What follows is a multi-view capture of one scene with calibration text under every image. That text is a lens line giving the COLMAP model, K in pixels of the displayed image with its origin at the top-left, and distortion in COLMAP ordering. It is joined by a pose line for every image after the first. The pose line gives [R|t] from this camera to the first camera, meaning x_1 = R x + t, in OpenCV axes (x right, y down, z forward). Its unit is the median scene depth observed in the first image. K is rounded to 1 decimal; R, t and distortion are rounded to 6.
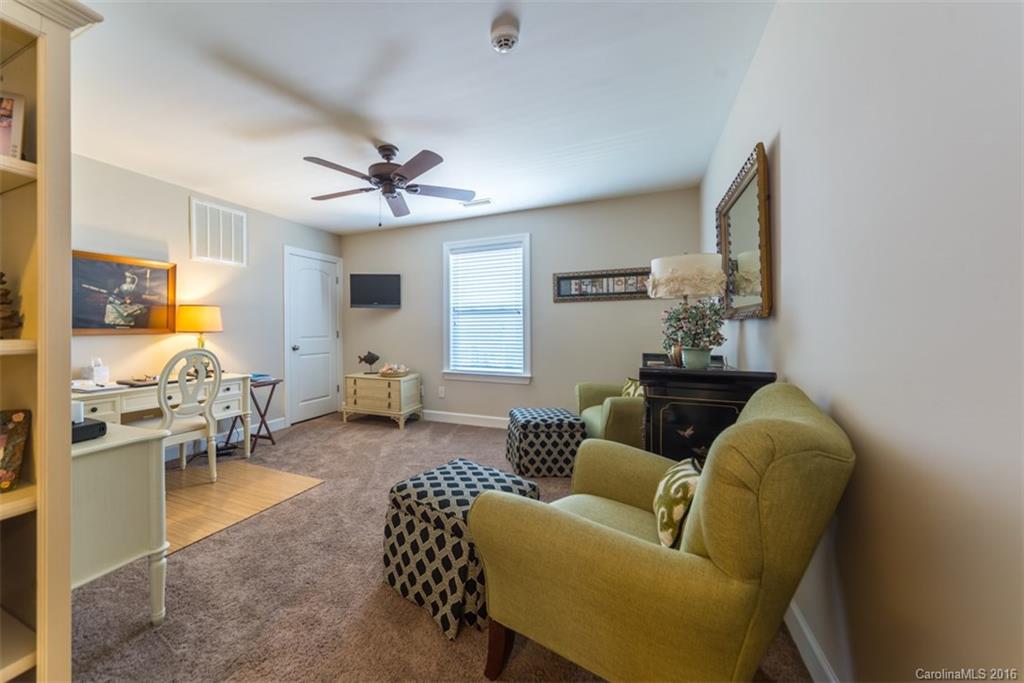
lens RADIAL K [[539.5, 0, 511.3], [0, 539.5, 328.6], [0, 0, 1]] dist [-0.000695, -0.000046]
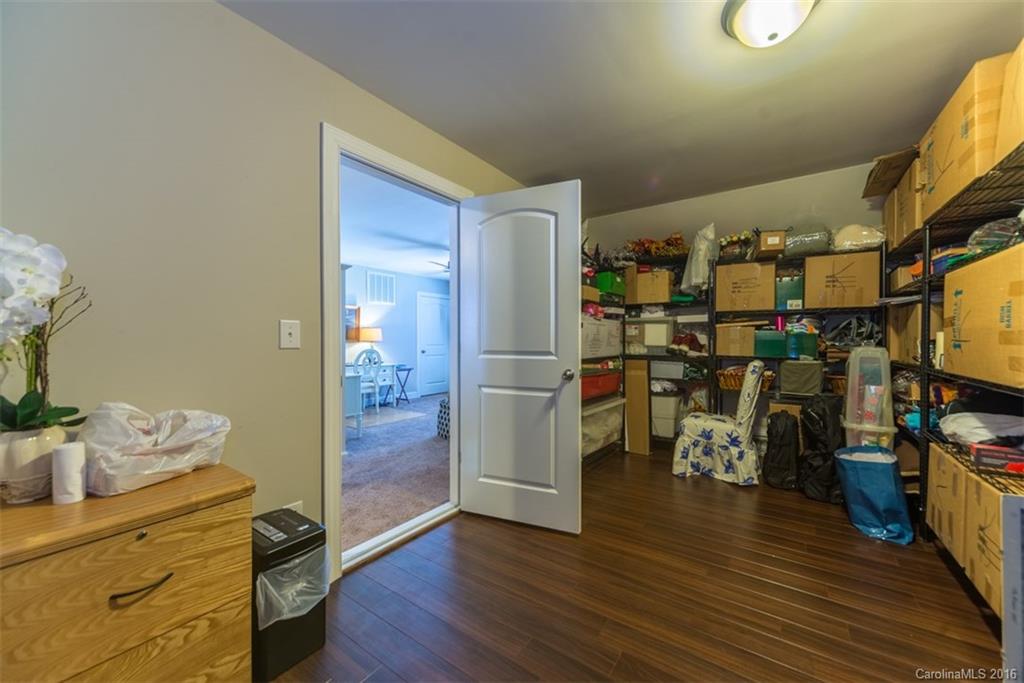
lens RADIAL K [[345.5, 0, 512.0], [0, 345.5, 341.5], [0, 0, 1]] dist [0.000694, 0.000044]
pose [[0.990913, 0.005056, -0.134409, 0.083820], [-0.004680, 0.999984, 0.003111, -0.000236], [0.134423, -0.002453, 0.990921, -0.150484]]
